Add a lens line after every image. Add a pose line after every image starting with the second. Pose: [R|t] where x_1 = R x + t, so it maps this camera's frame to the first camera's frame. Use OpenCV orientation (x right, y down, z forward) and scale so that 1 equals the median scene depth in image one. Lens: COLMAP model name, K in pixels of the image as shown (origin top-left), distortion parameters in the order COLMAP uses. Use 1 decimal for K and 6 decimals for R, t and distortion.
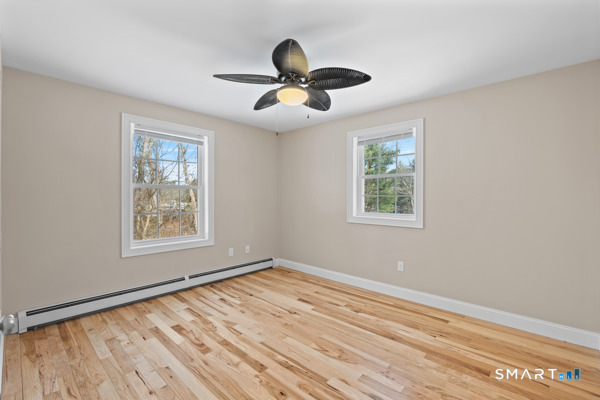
lens RADIAL K [[265.3, 0, 300.0], [0, 265.3, 200.0], [0, 0, 1]] dist [0.021020, -0.000251]
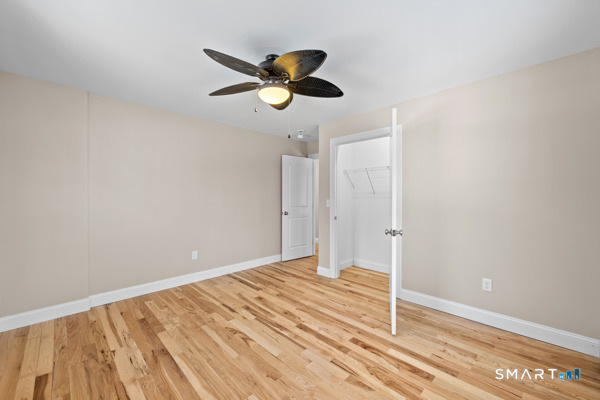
lens RADIAL K [[245.3, 0, 300.0], [0, 245.3, 200.0], [0, 0, 1]] dist [-0.000288, -0.000026]
pose [[-0.999038, -0.001946, 0.043812, -0.171882], [-0.000833, 0.999677, 0.025412, -0.019570], [-0.043847, 0.025351, -0.998717, 1.944292]]
